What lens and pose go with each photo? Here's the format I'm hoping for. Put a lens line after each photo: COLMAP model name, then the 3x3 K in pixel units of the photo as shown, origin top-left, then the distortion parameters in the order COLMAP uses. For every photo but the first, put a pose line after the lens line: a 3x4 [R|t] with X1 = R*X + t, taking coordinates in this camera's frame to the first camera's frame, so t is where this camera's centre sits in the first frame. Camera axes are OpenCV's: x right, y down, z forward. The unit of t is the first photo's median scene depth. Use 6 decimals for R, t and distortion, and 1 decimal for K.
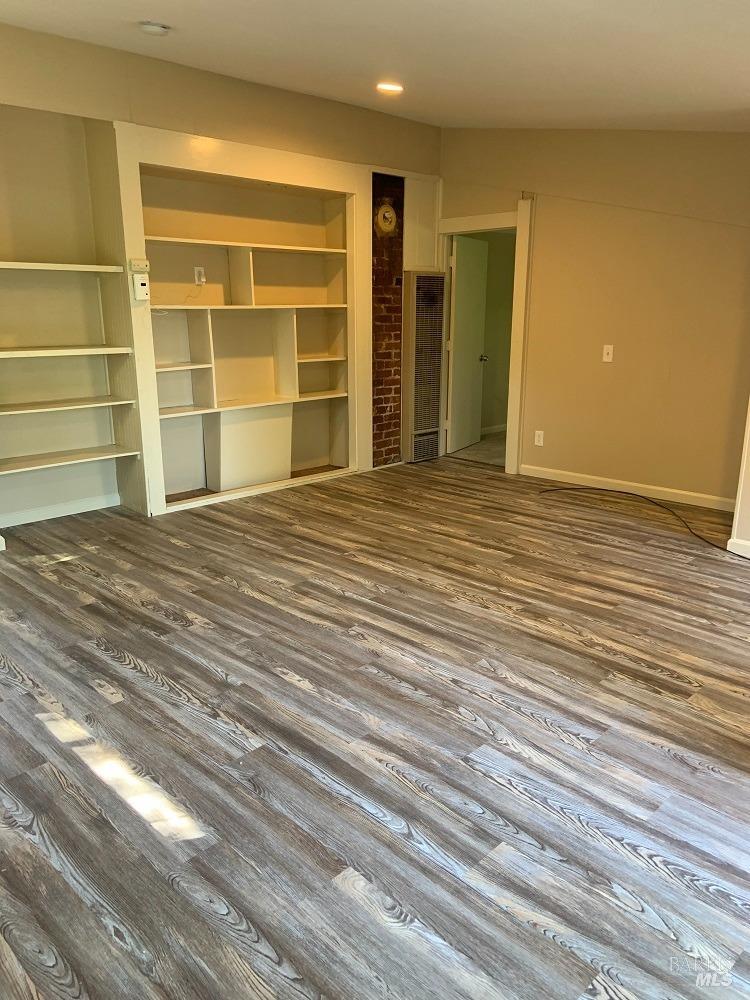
lens RADIAL K [[752.5, 0, 375.0], [0, 752.5, 500.0], [0, 0, 1]] dist [0.134089, -0.174887]
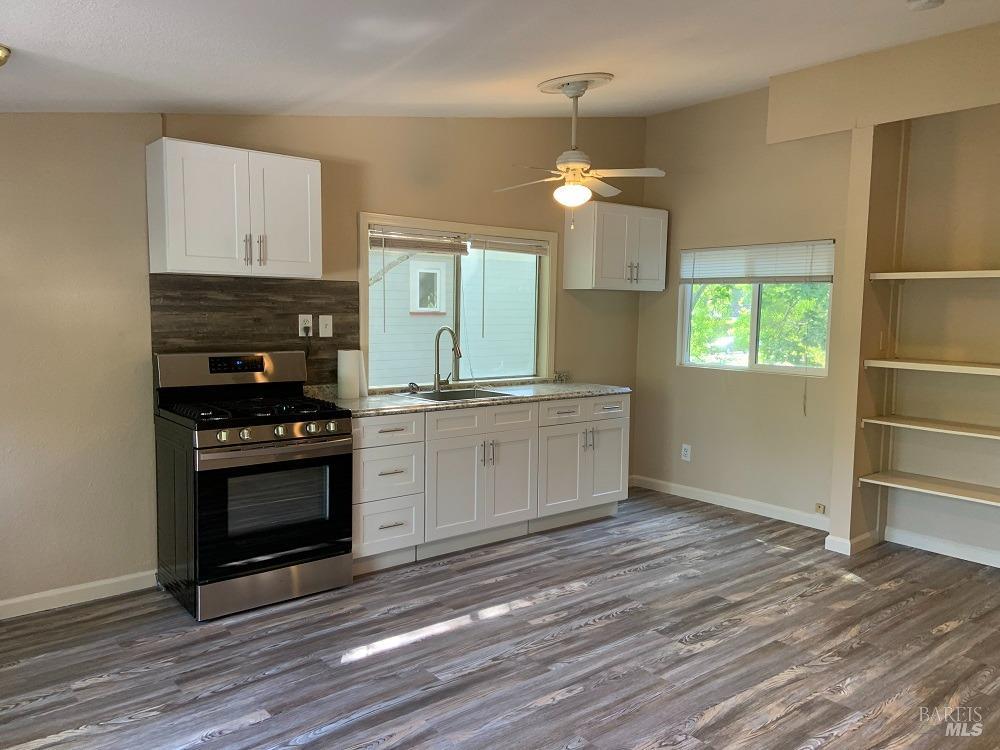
lens RADIAL K [[752.5, 0, 500.0], [0, 752.5, 375.0], [0, 0, 1]] dist [0.134089, -0.174887]
pose [[-0.112396, 0.092674, -0.989332, 0.580960], [-0.263720, 0.957153, 0.119621, -0.173714], [0.958029, 0.274352, -0.083140, 0.648326]]
